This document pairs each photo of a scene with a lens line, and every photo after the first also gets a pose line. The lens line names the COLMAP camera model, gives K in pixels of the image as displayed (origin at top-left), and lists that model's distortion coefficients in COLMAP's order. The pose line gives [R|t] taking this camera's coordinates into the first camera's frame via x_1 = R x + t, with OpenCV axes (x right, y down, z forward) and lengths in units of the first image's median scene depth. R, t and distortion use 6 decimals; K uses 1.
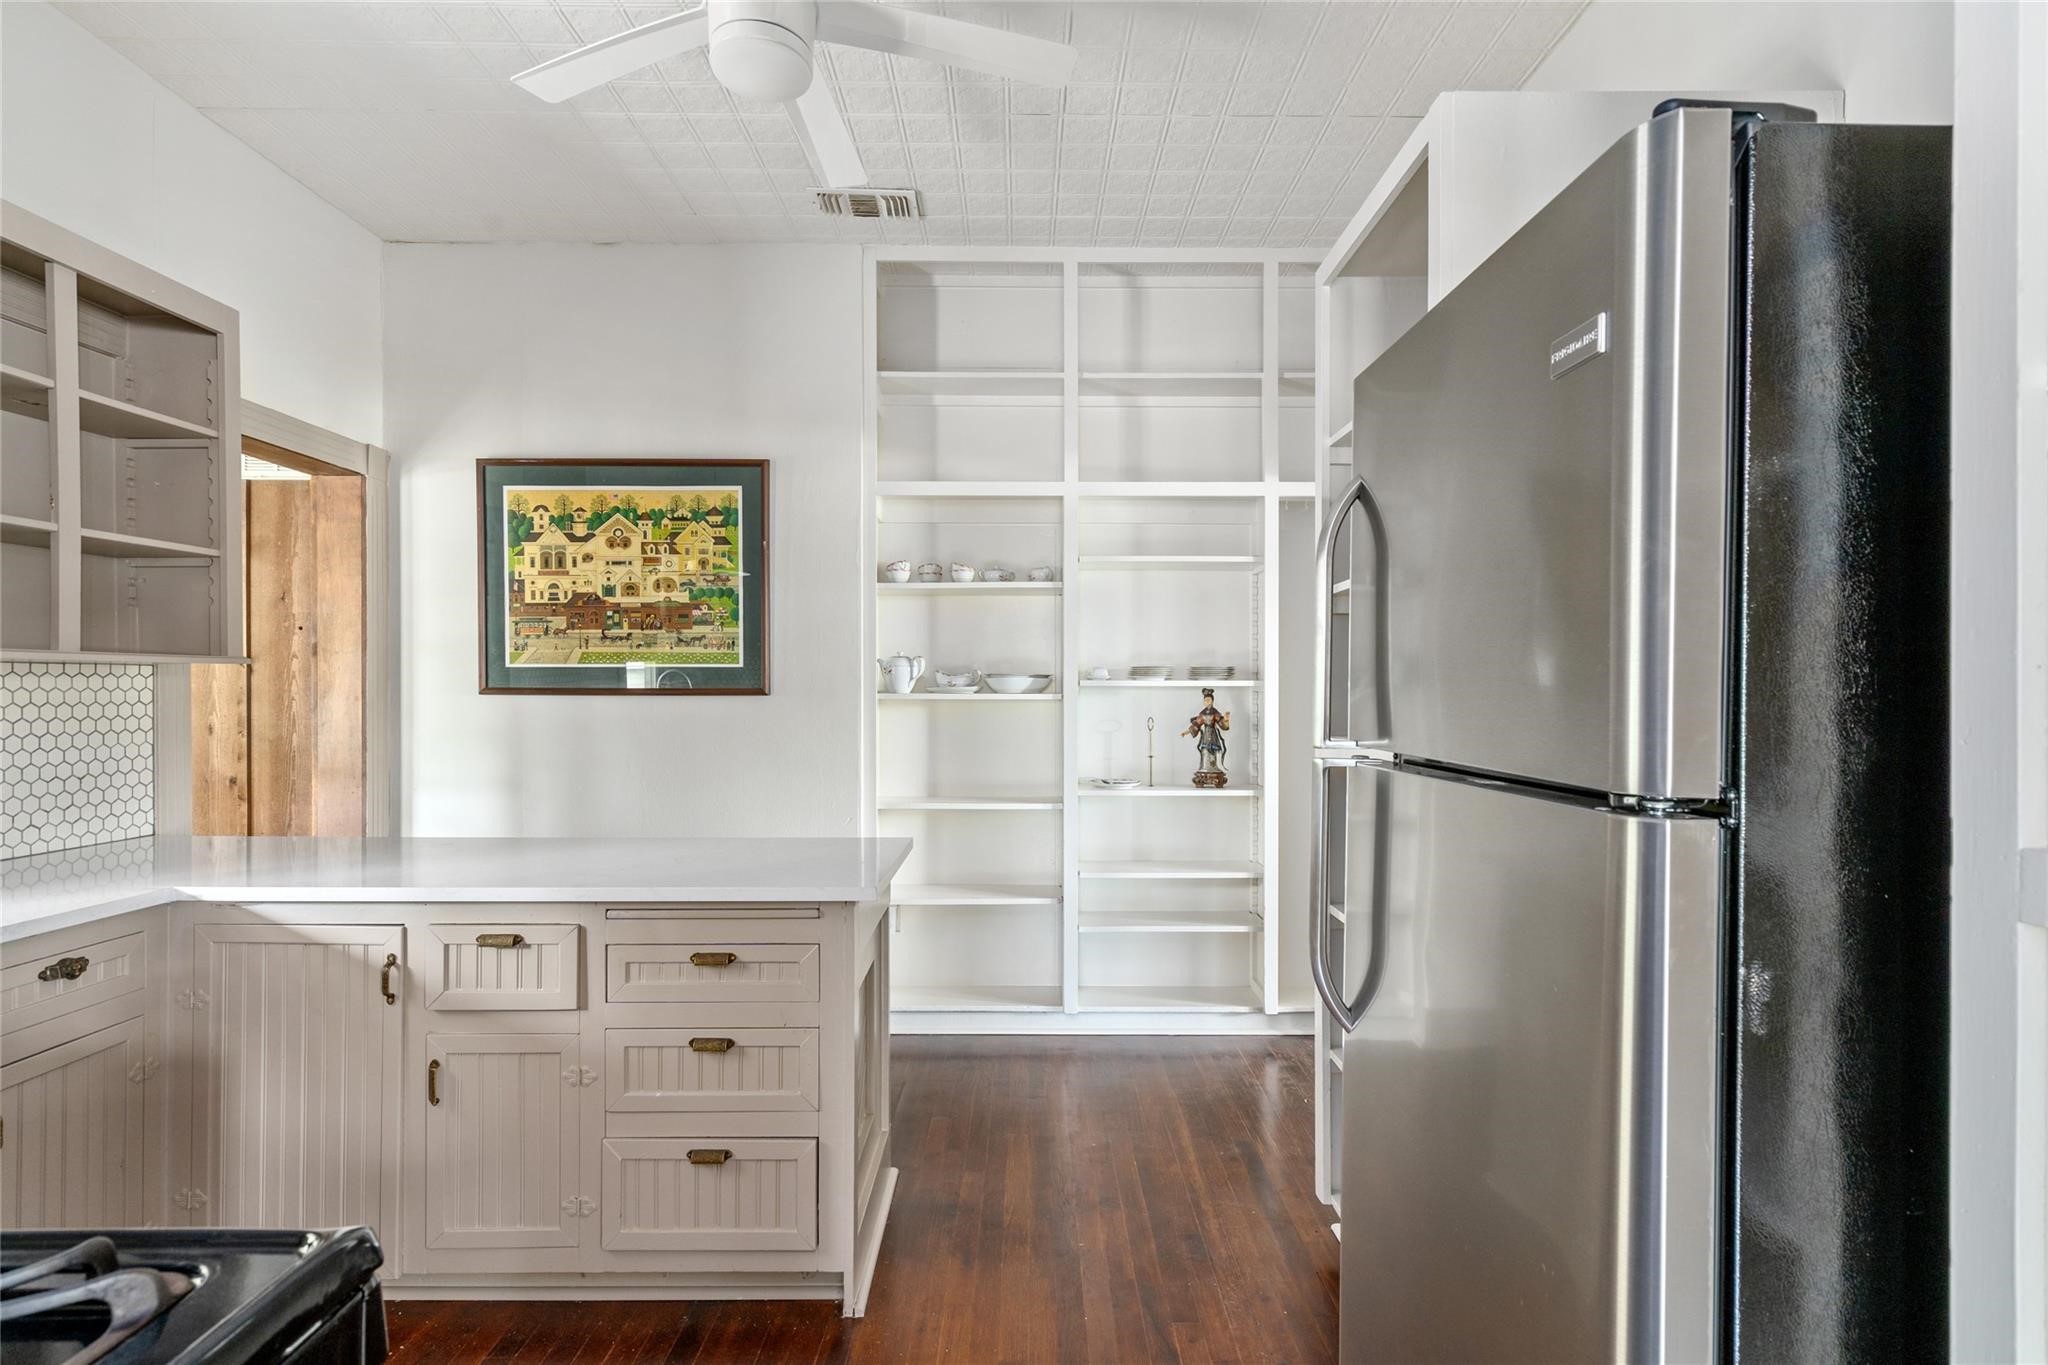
lens RADIAL K [[1017.4, 0, 1024.7], [0, 1017.4, 690.2], [0, 0, 1]] dist [-0.003821, -0.000384]
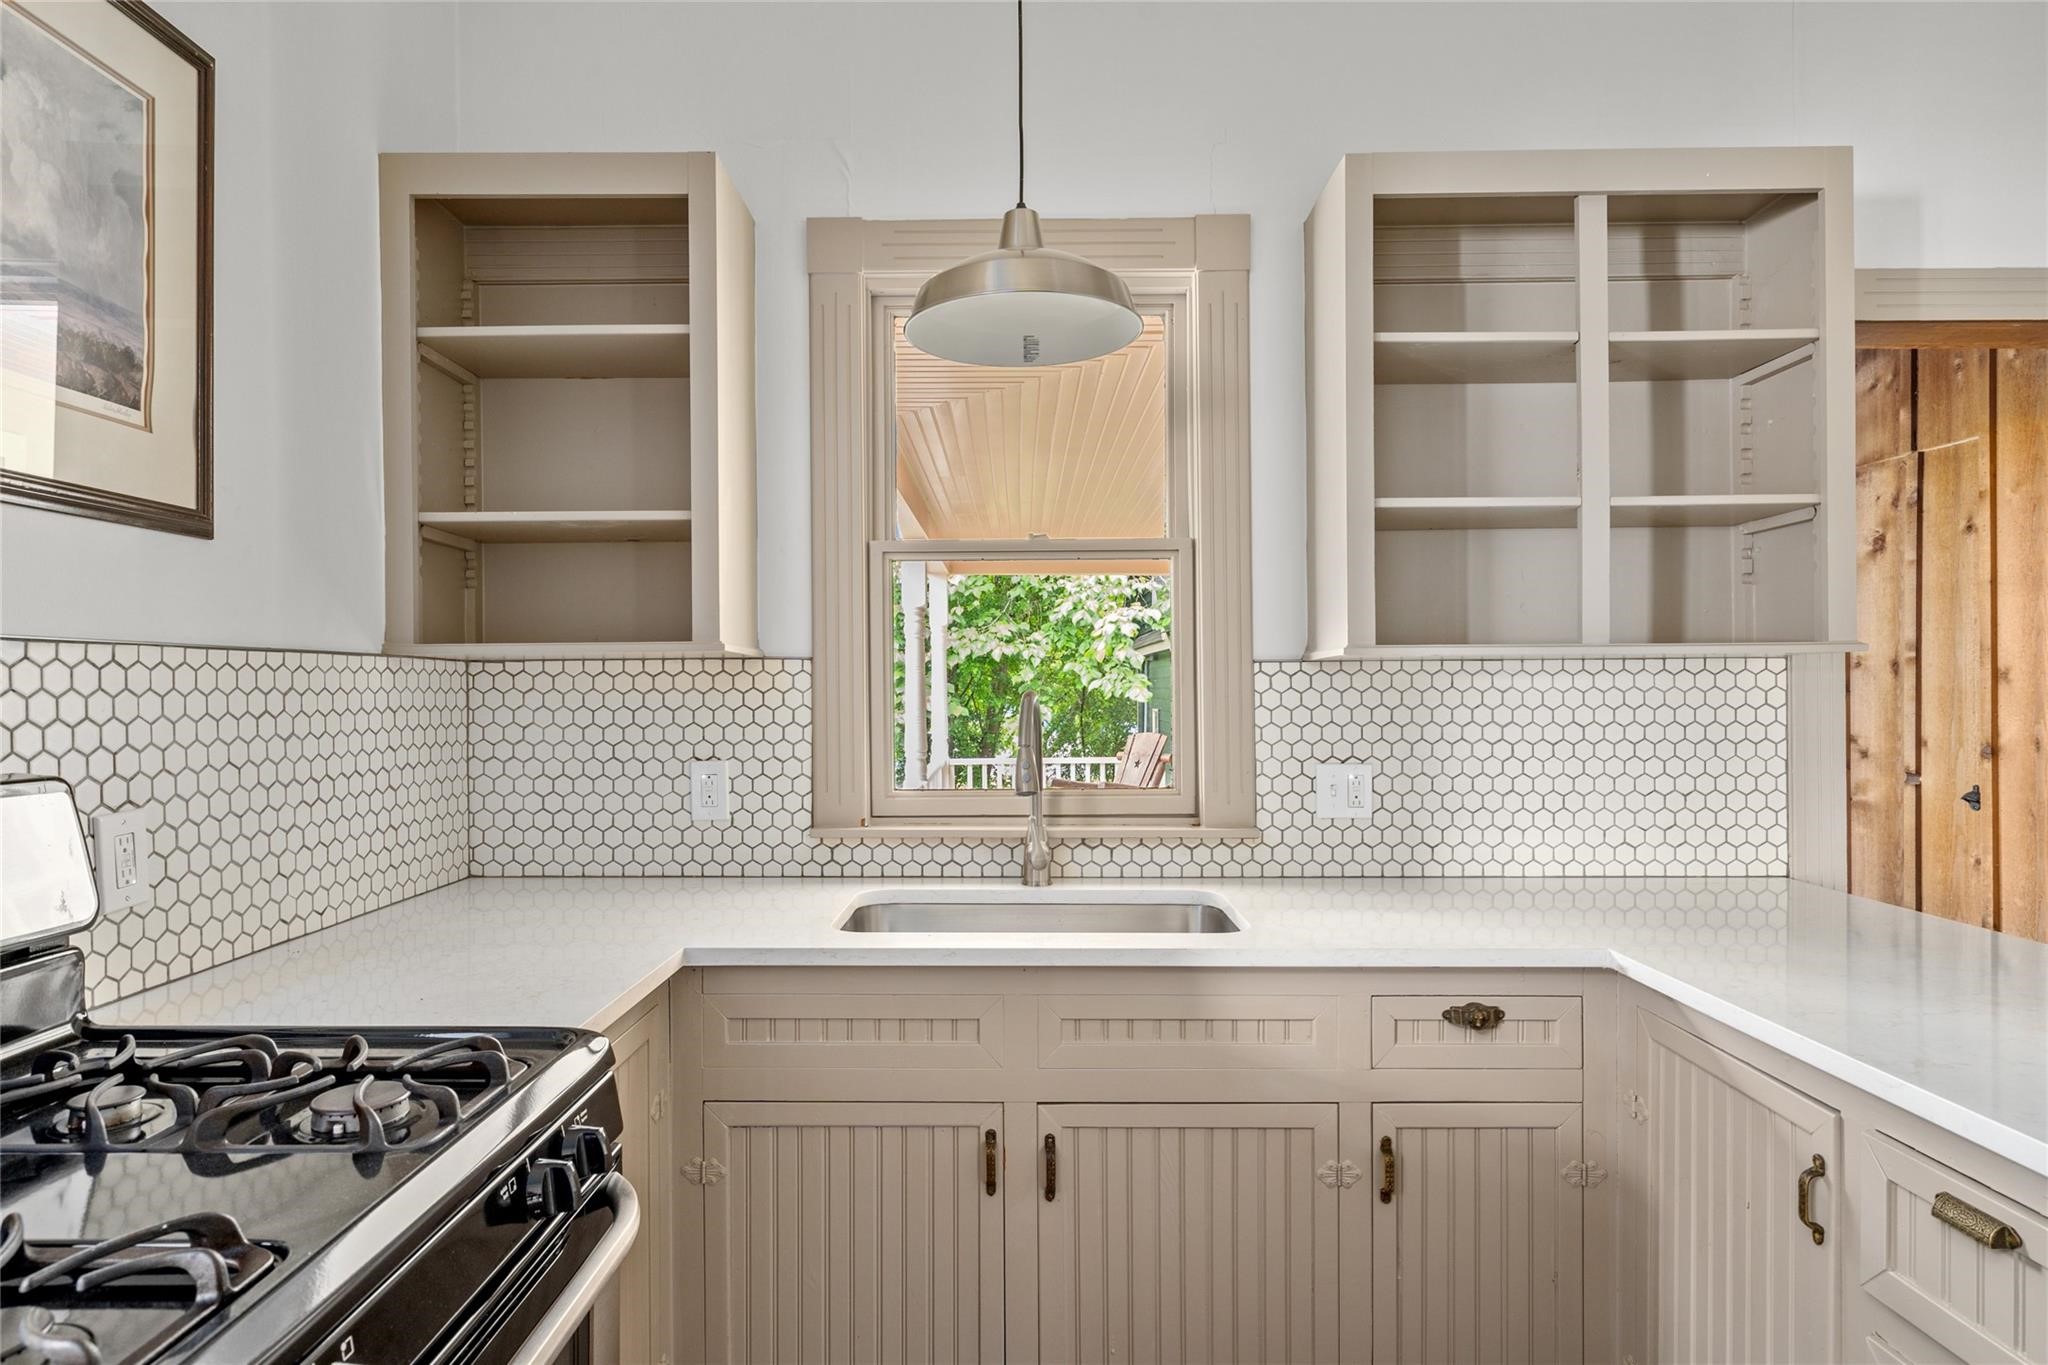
lens RADIAL K [[1127.1, 0, 1024.7], [0, 1127.1, 696.7], [0, 0, 1]] dist [0.005939, -0.000301]
pose [[-0.000645, 0.004561, -0.999989, 0.005178], [0.002076, 0.999987, 0.004559, 0.000253], [0.999998, -0.002073, -0.000654, 0.464829]]
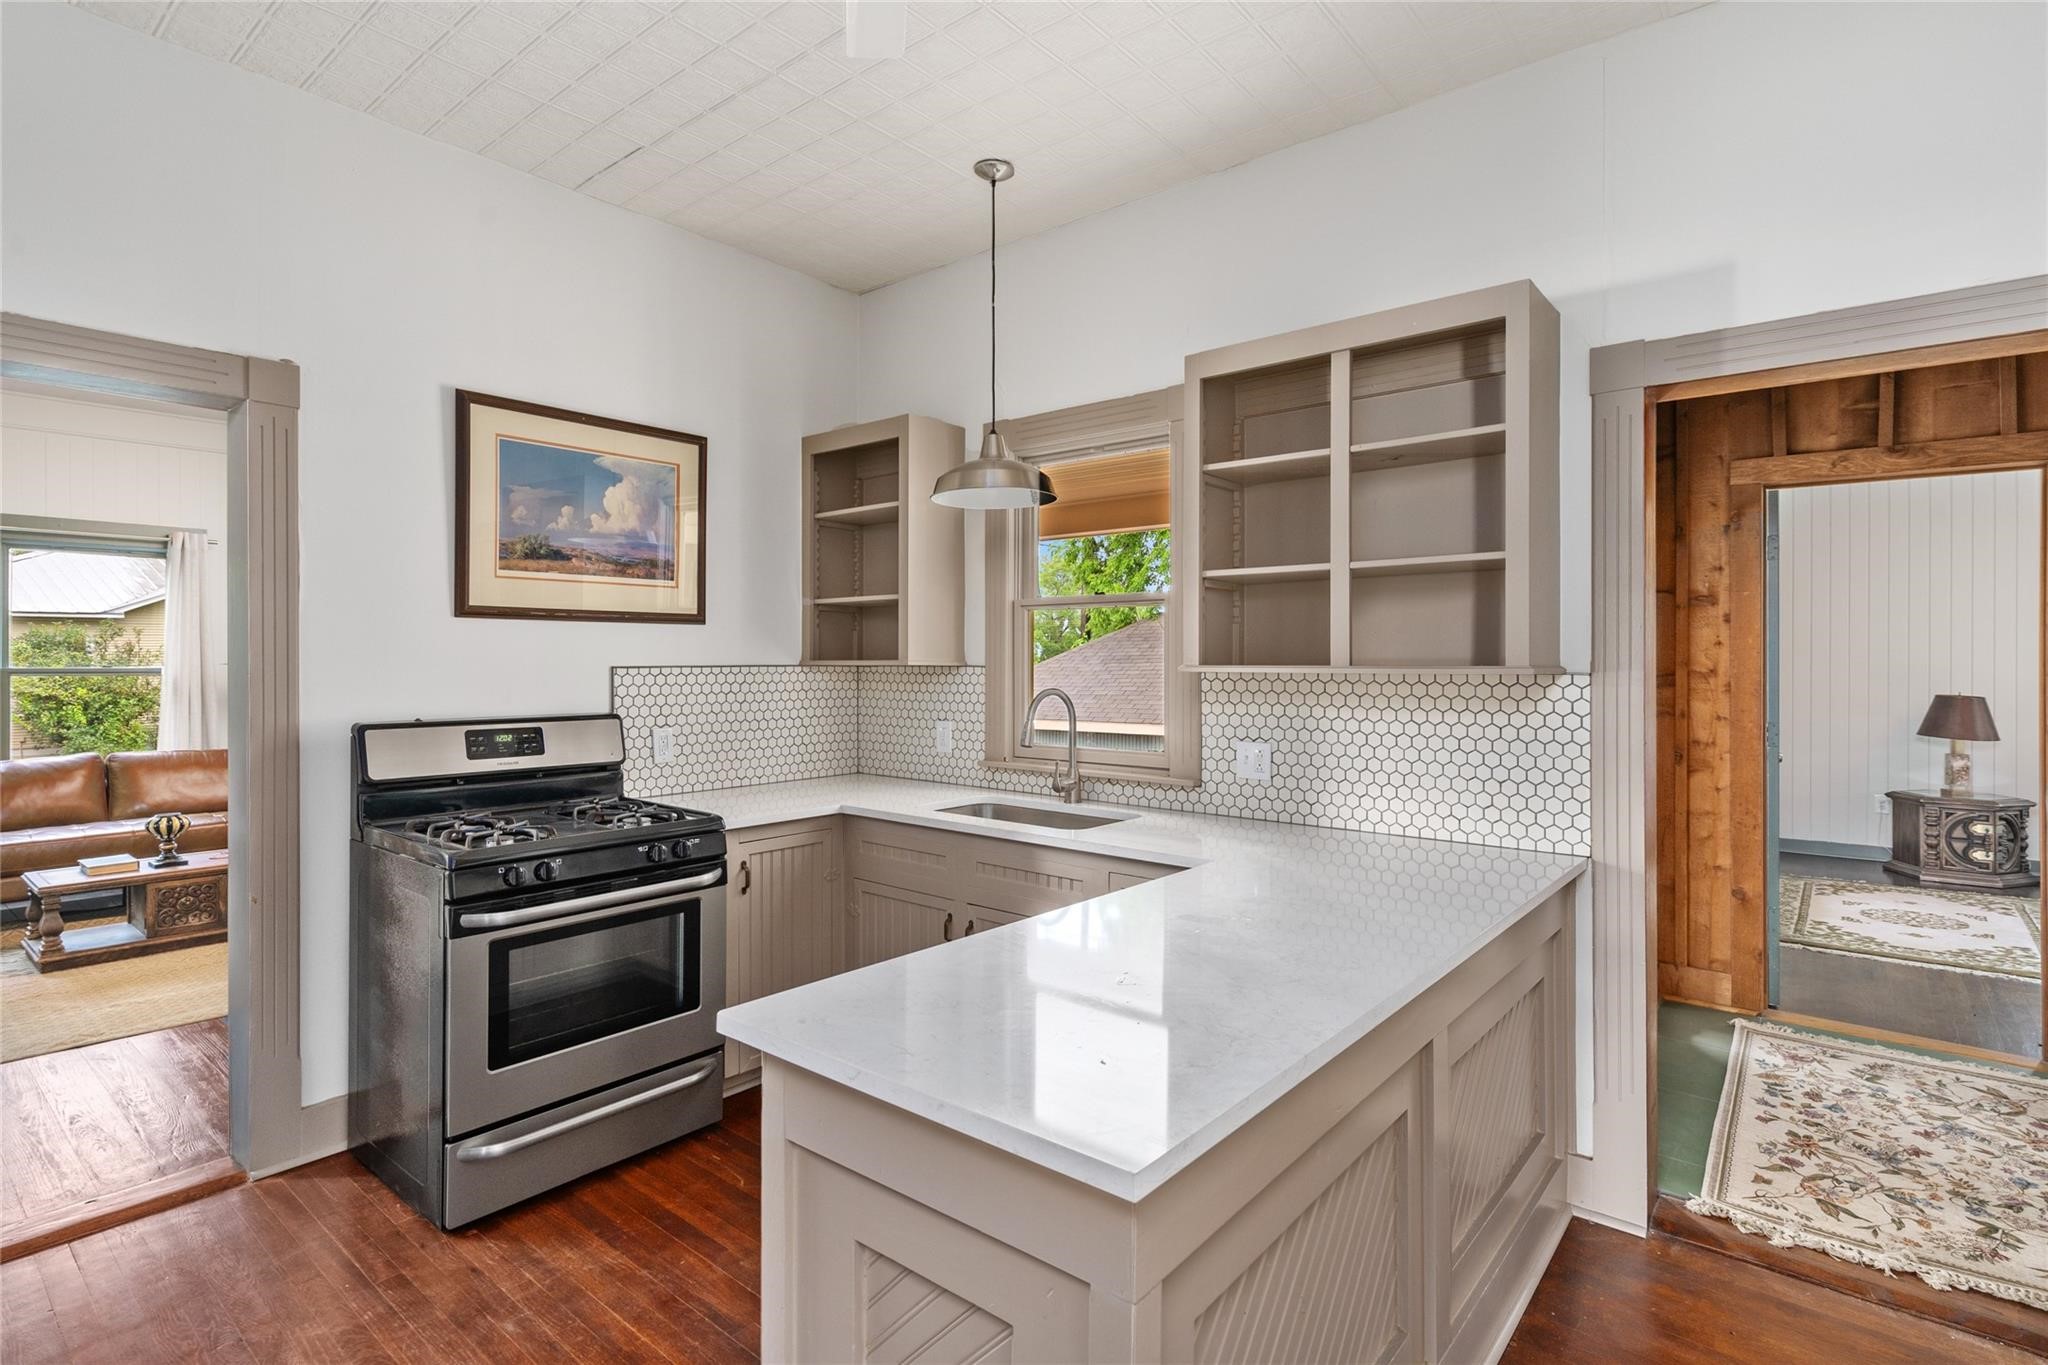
lens RADIAL K [[1017.4, 0, 1016.5], [0, 1017.4, 666.7], [0, 0, 1]] dist [-0.003821, -0.000384]
pose [[-0.641892, 0.001249, -0.766794, 0.213983], [-0.005733, 0.999963, 0.006428, -0.038690], [0.766773, 0.008522, -0.641861, 1.326564]]
